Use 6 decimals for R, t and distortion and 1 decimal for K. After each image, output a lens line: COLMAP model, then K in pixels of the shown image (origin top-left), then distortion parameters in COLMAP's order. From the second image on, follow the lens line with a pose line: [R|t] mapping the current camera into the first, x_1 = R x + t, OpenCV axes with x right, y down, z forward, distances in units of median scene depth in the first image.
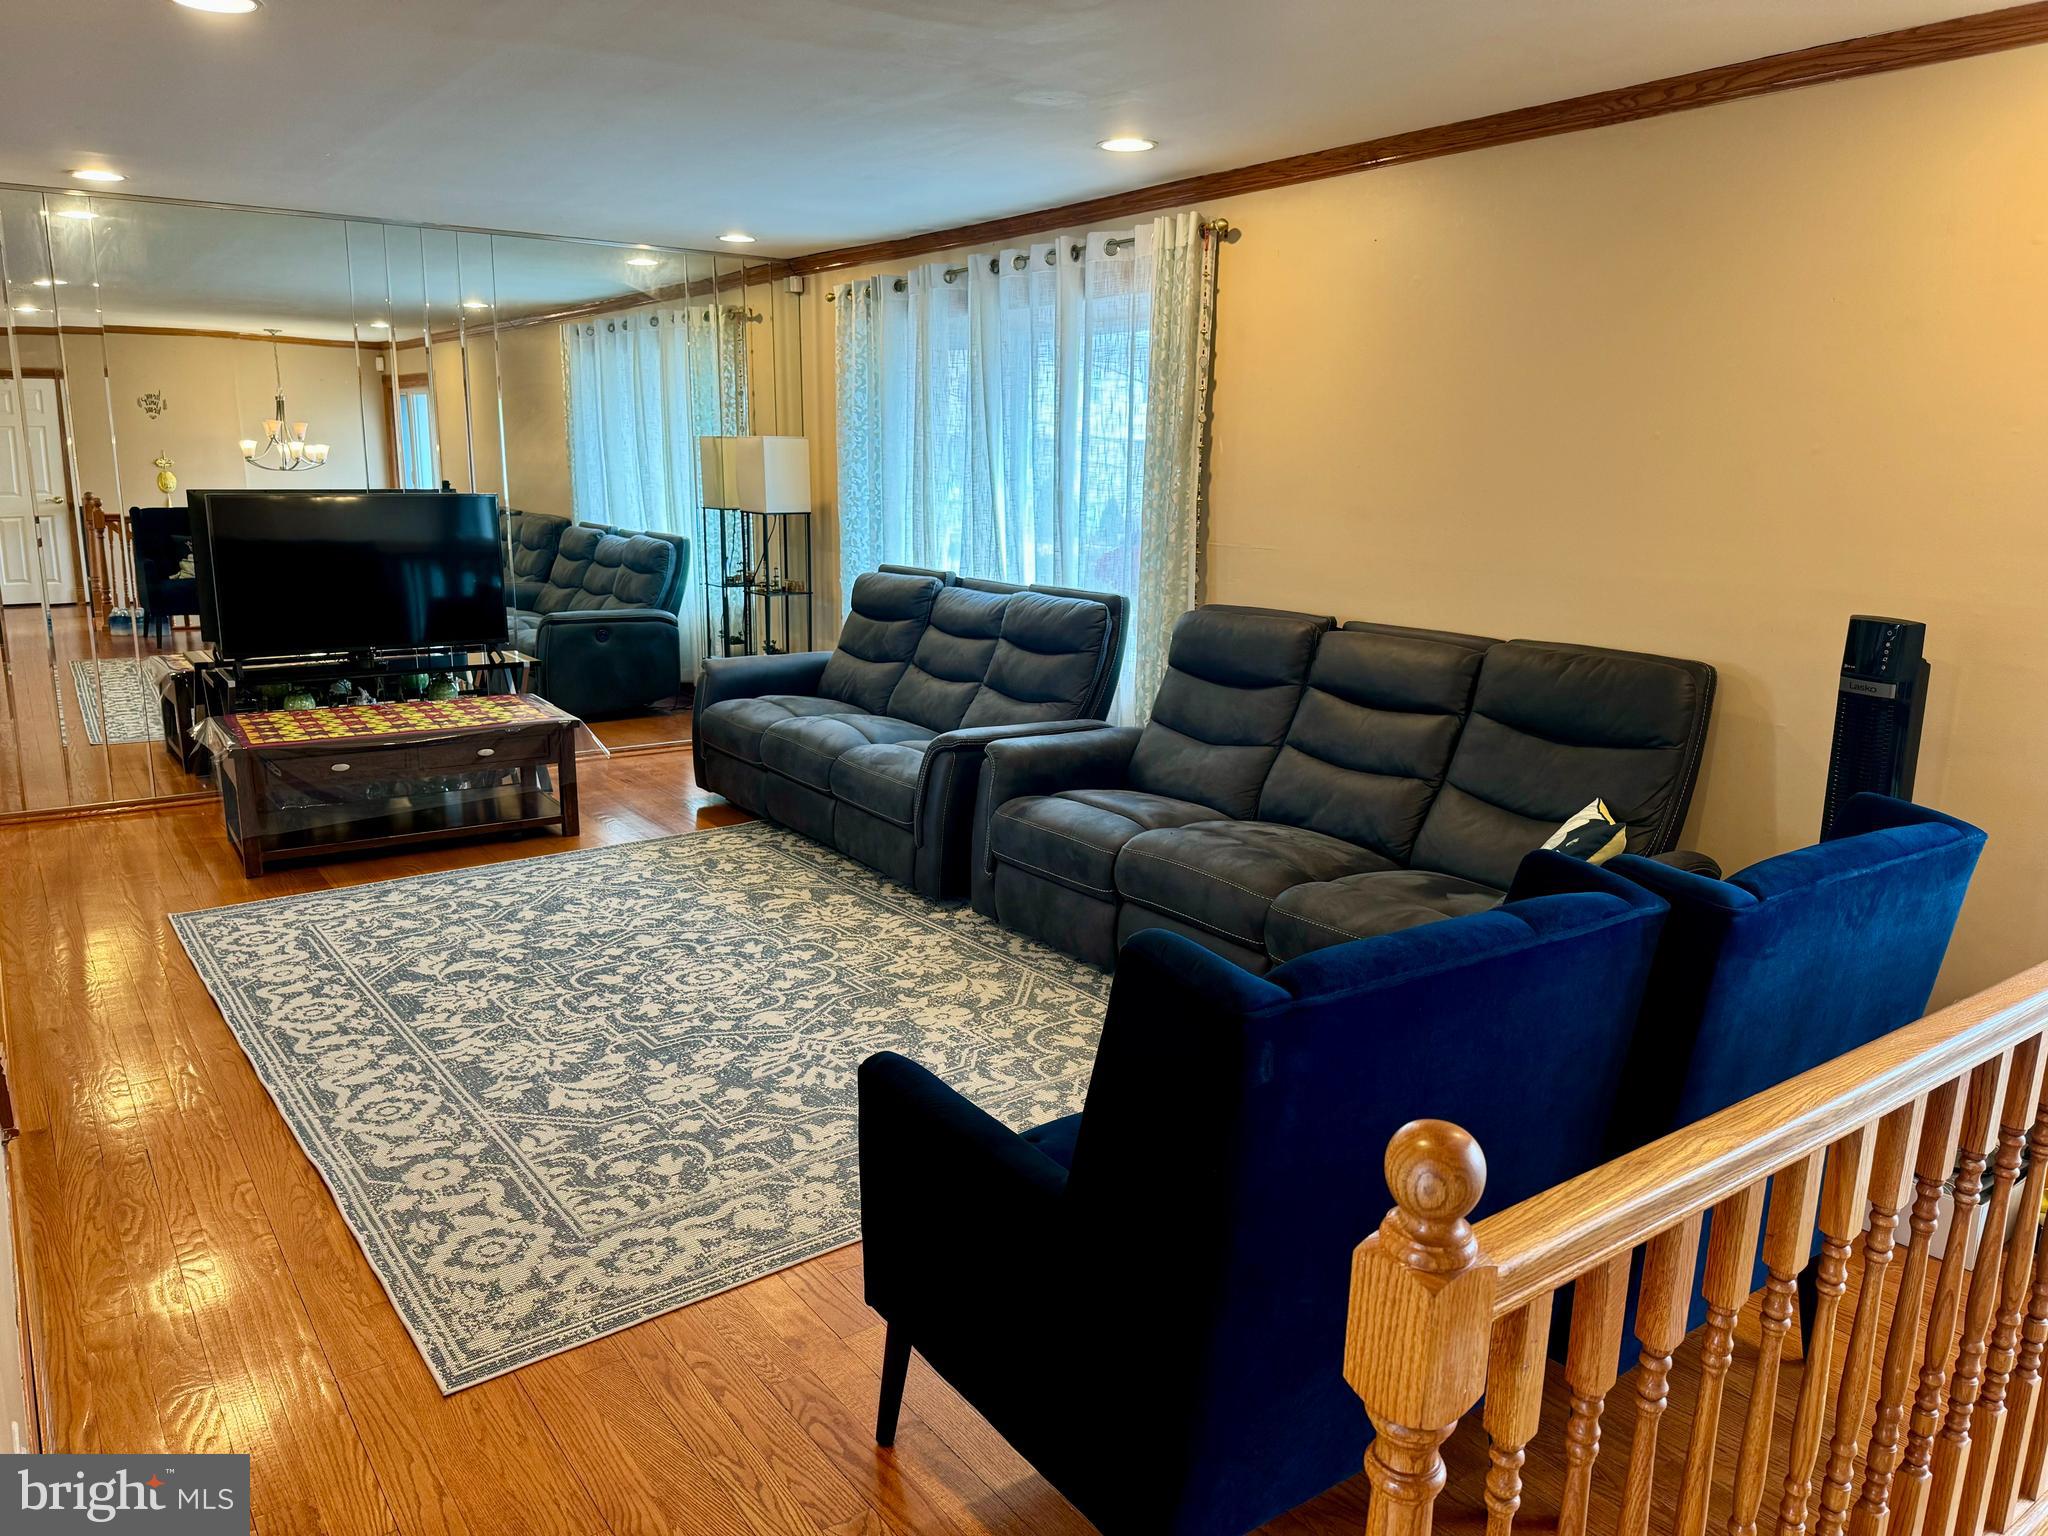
lens RADIAL K [[1393.6, 0, 1023.5], [0, 1393.6, 772.2], [0, 0, 1]] dist [0.052682, -0.086158]
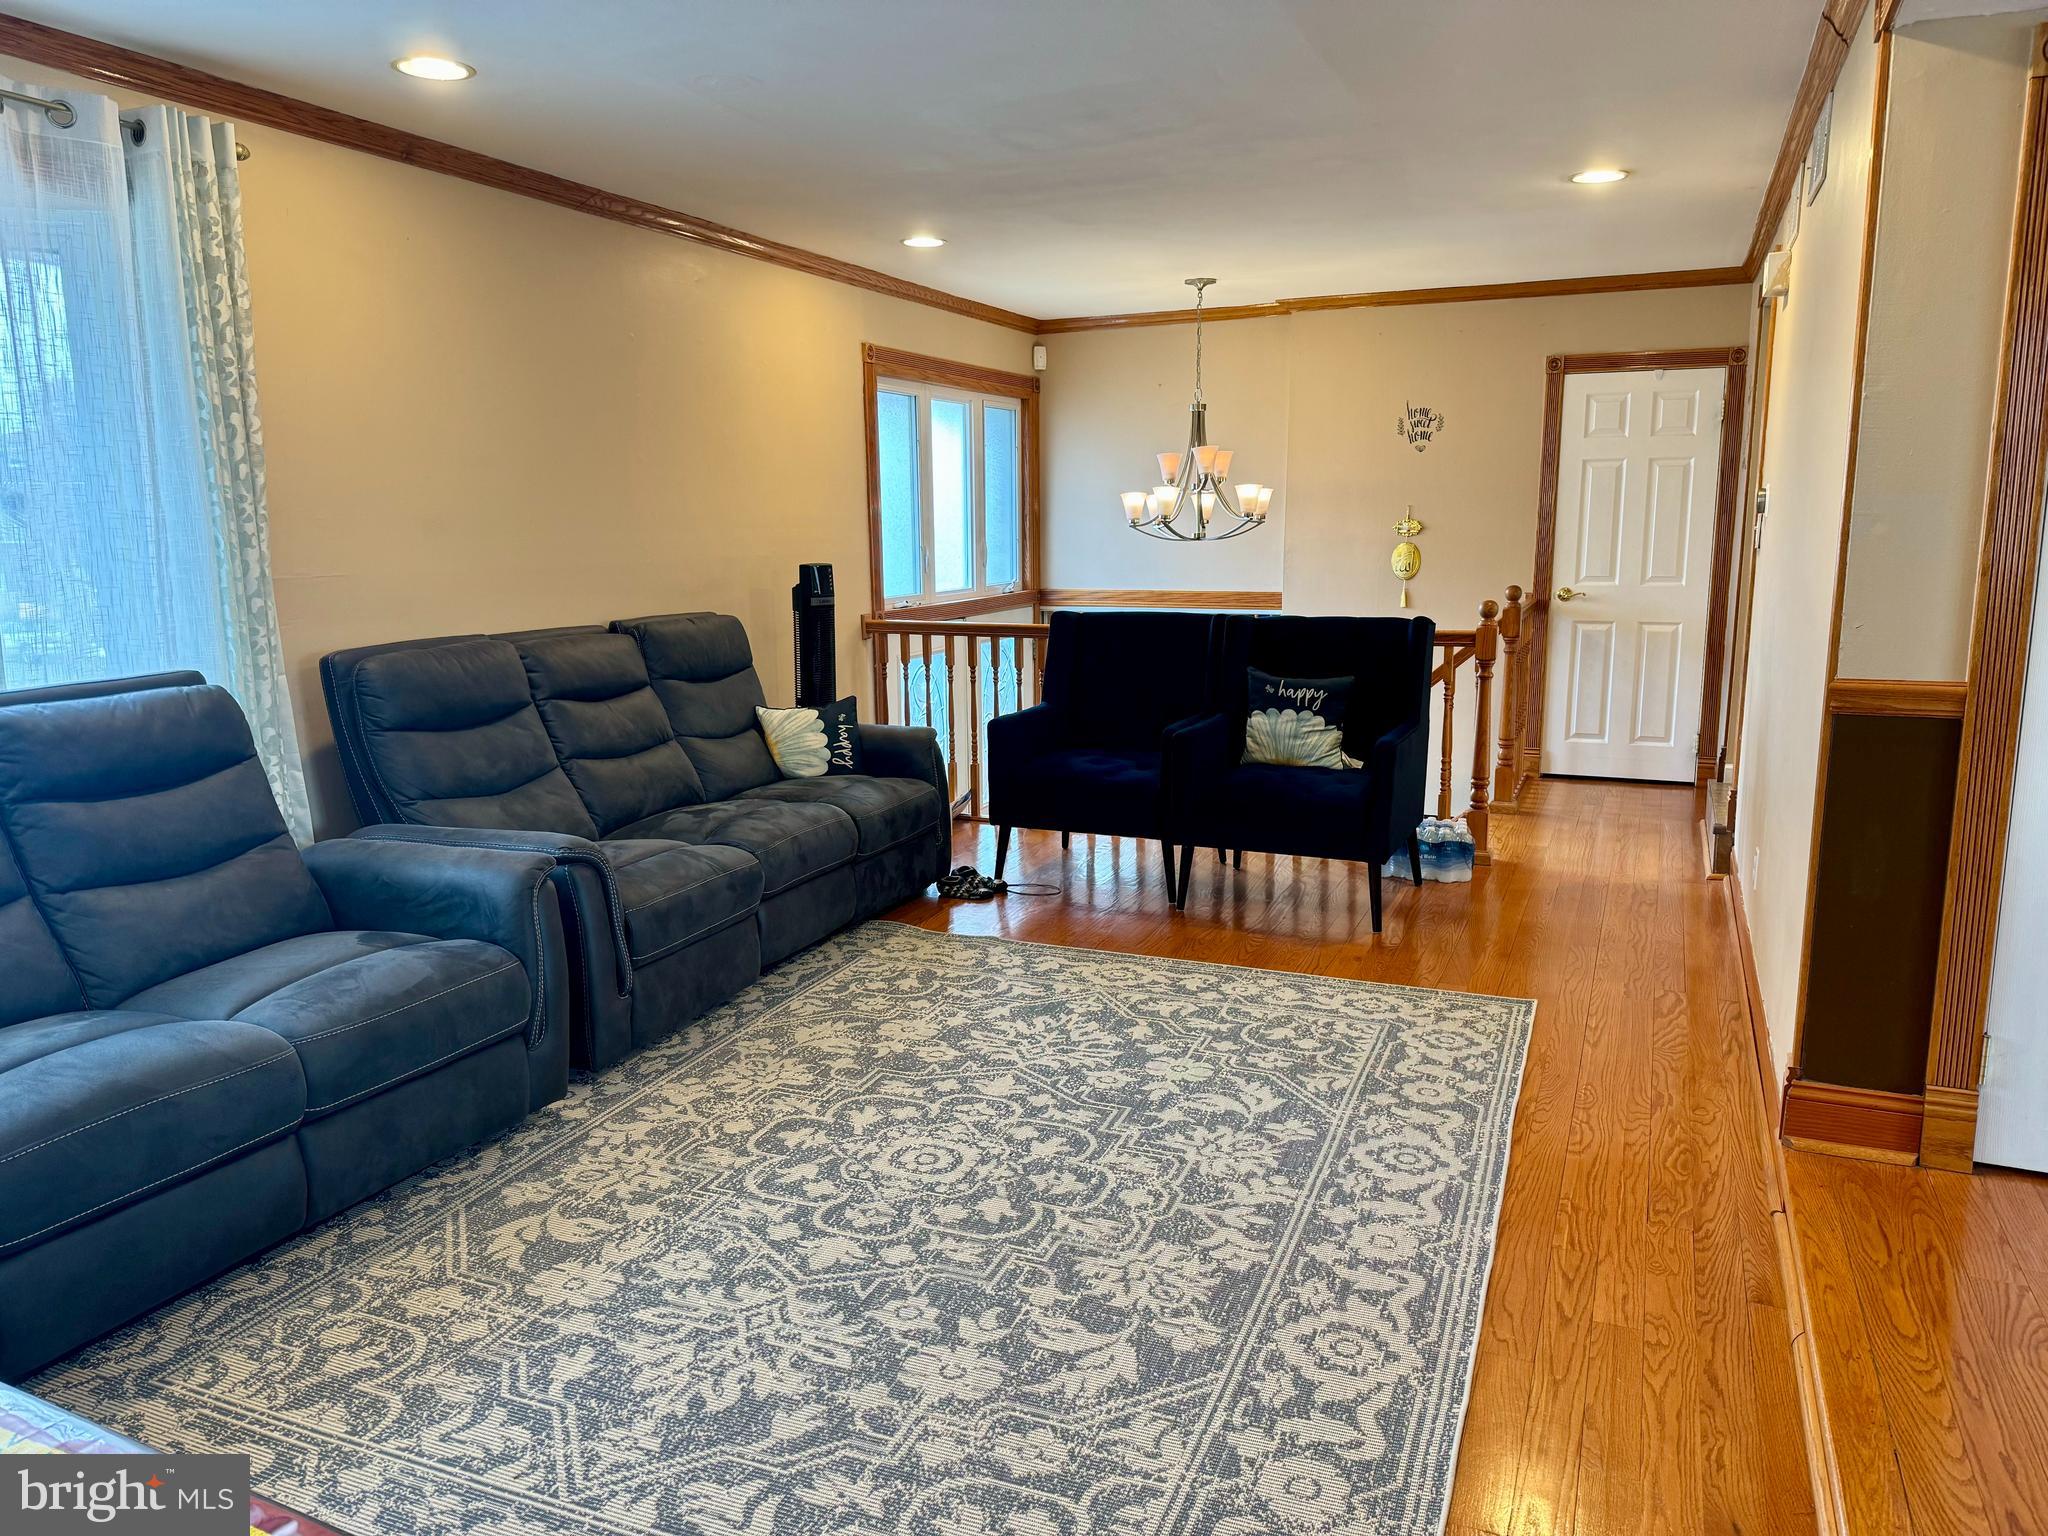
lens RADIAL K [[1393.6, 0, 1018.2], [0, 1393.6, 753.8], [0, 0, 1]] dist [0.052682, -0.086158]
pose [[-0.479557, -0.155783, 0.863572, -0.913298], [0.205957, 0.936644, 0.283336, -0.269483], [-0.852998, 0.313735, -0.417090, 1.281150]]
